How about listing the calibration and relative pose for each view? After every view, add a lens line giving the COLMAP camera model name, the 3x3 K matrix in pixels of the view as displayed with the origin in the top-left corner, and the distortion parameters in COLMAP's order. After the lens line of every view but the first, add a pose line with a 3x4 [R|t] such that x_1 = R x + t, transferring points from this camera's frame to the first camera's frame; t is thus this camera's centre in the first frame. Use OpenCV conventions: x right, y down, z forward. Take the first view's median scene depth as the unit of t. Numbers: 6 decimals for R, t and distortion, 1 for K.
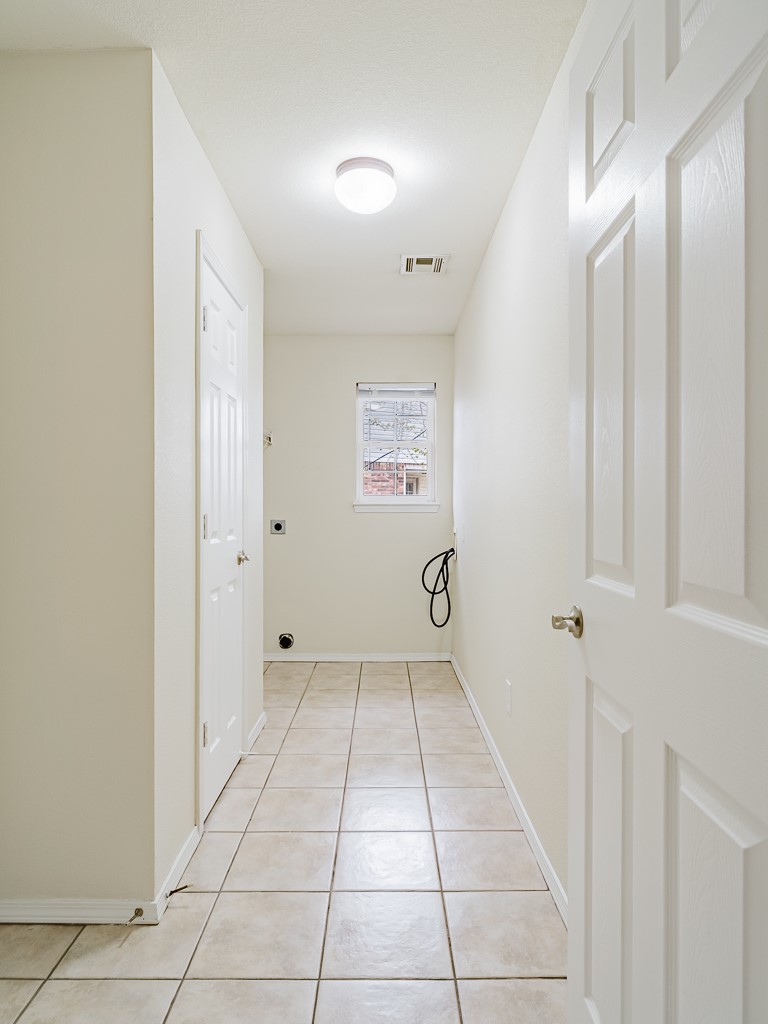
lens RADIAL K [[601.6, 0, 387.1], [0, 601.6, 496.7], [0, 0, 1]] dist [-0.006127, -0.001802]
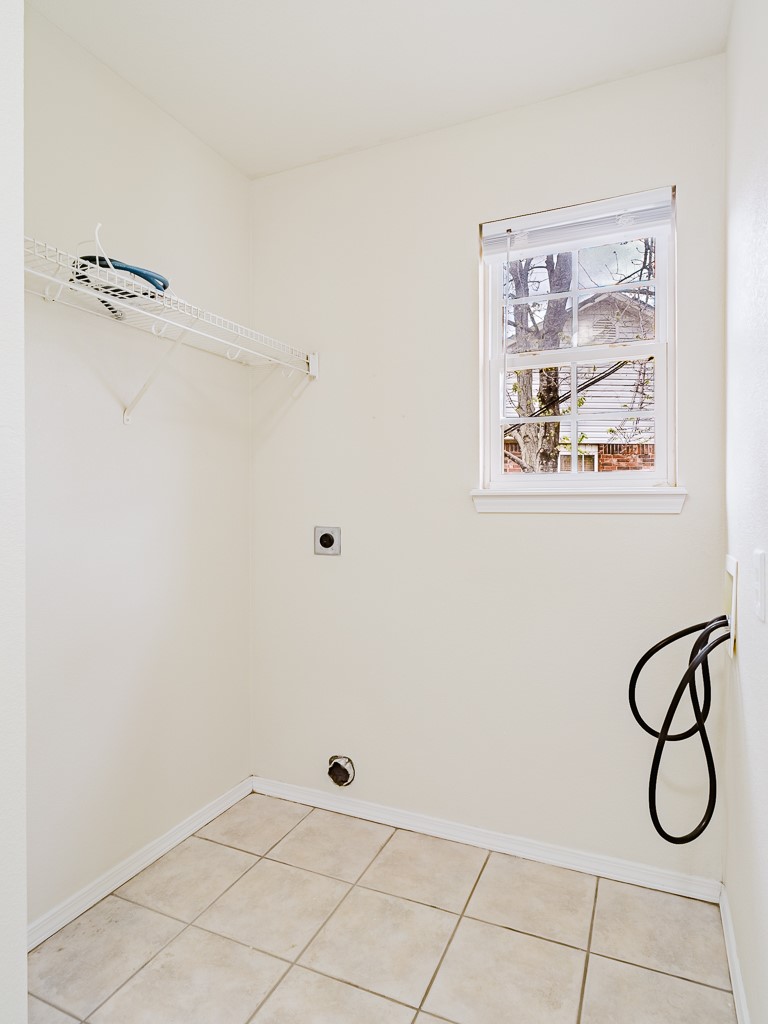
lens RADIAL K [[601.6, 0, 387.1], [0, 601.6, 496.7], [0, 0, 1]] dist [-0.006127, -0.001802]
pose [[0.907189, -0.005234, -0.420691, 0.077748], [0.006083, 0.999981, 0.000676, 0.014373], [0.420679, -0.003172, 0.907204, 0.594544]]
